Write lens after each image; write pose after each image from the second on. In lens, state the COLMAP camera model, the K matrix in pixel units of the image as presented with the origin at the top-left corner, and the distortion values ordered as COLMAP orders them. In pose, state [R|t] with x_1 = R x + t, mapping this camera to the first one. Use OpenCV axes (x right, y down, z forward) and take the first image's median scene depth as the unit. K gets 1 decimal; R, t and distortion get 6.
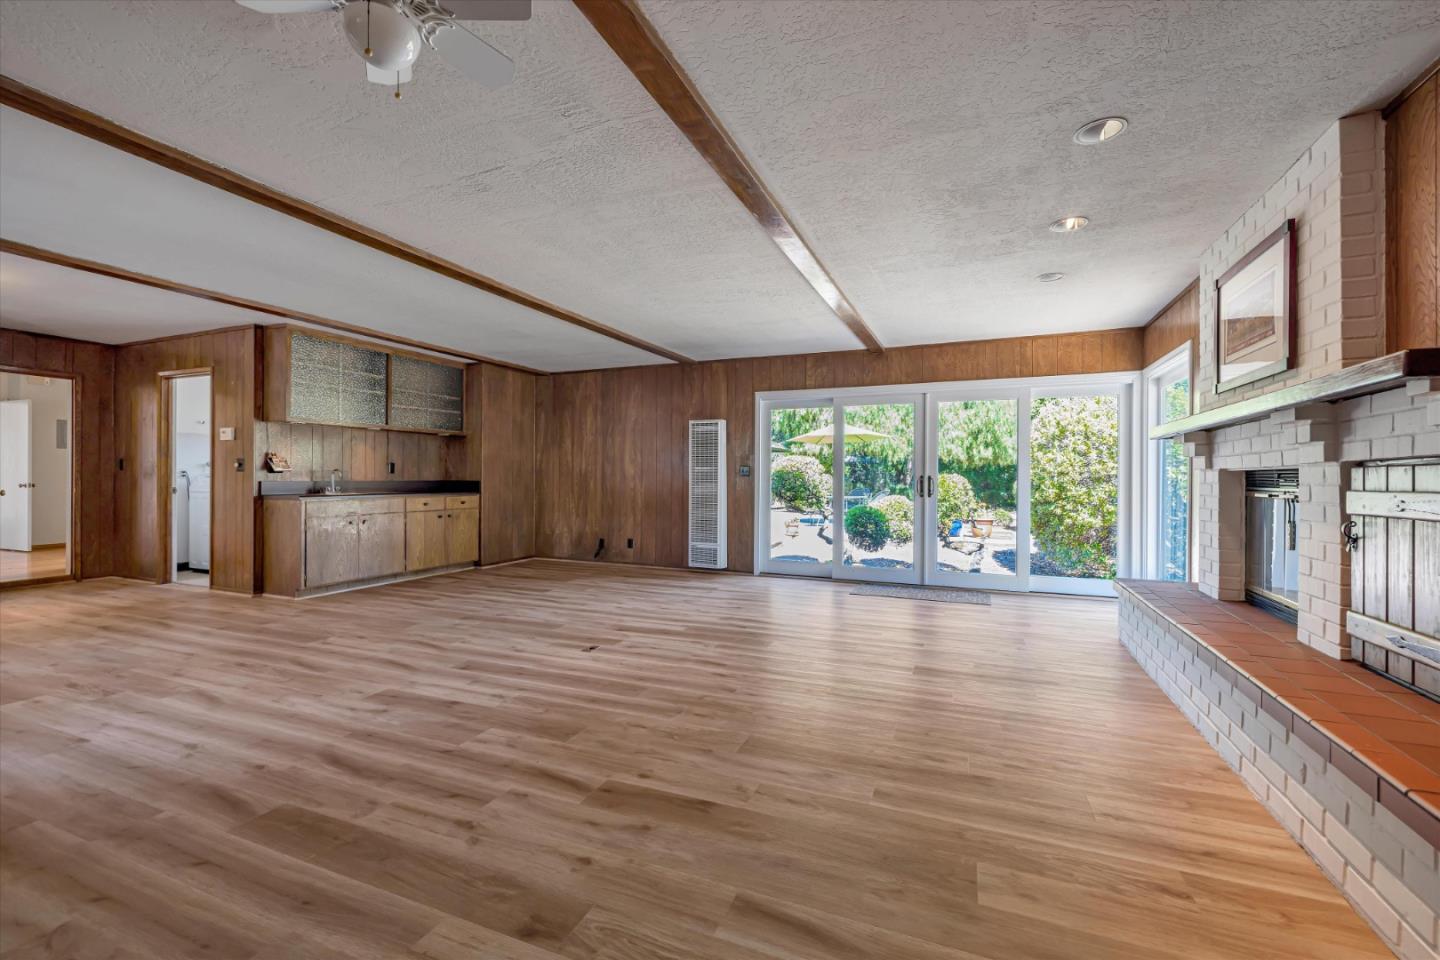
lens RADIAL K [[604.4, 0, 715.6], [0, 604.4, 478.3], [0, 0, 1]] dist [-0.002055, 0.000182]
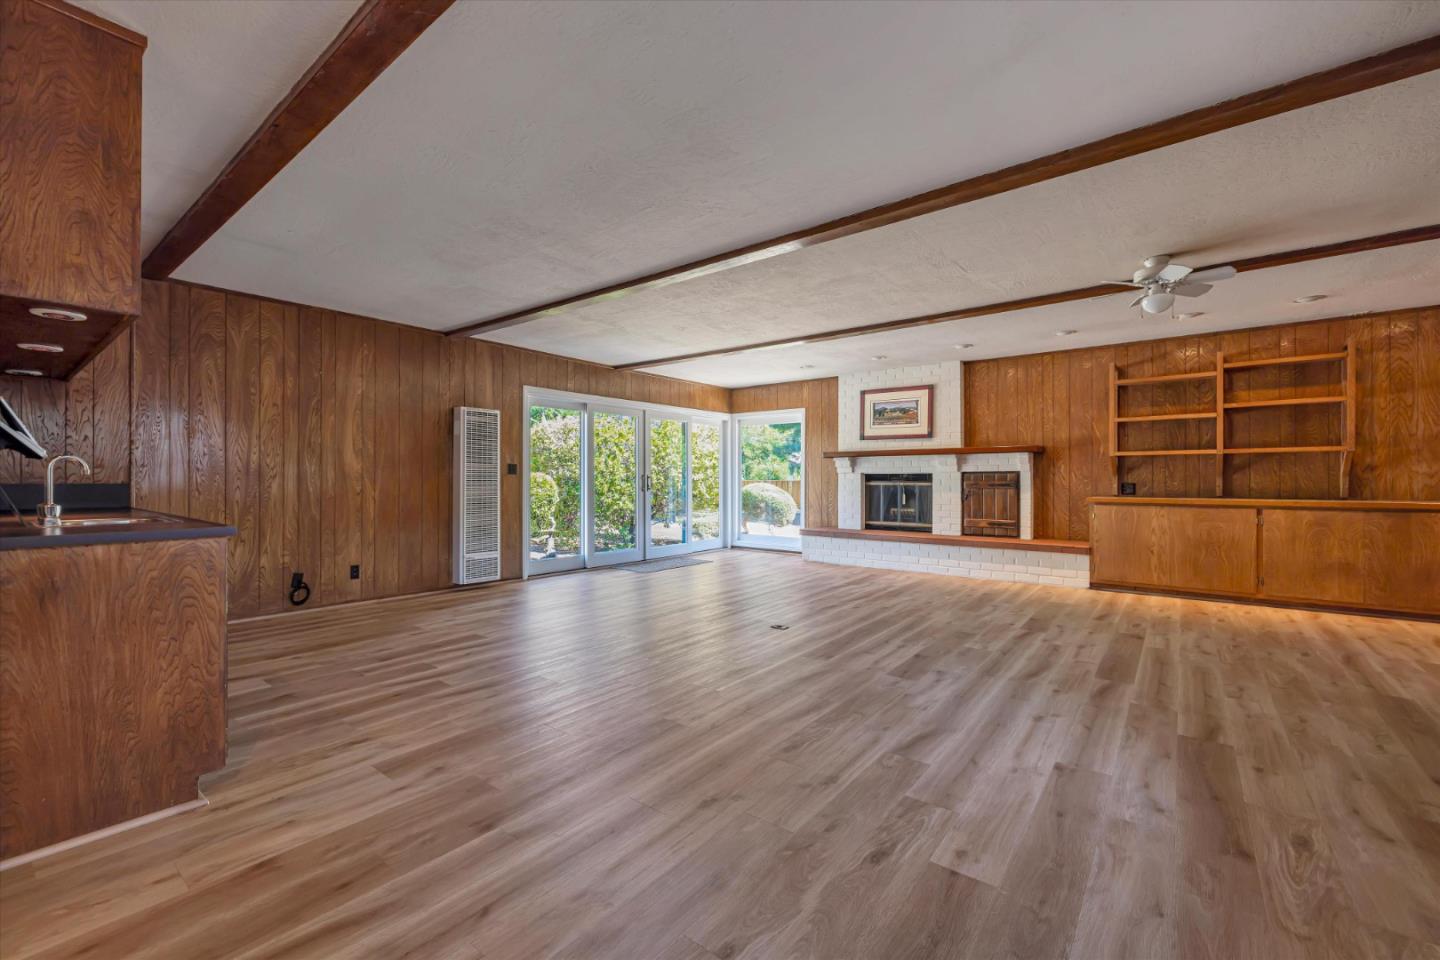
lens RADIAL K [[604.4, 0, 715.6], [0, 604.4, 478.3], [0, 0, 1]] dist [-0.002055, 0.000182]
pose [[0.264311, -0.004694, 0.964426, -1.660517], [-0.000435, 0.999987, 0.004986, -0.006264], [-0.964437, -0.001737, 0.264306, 1.010939]]
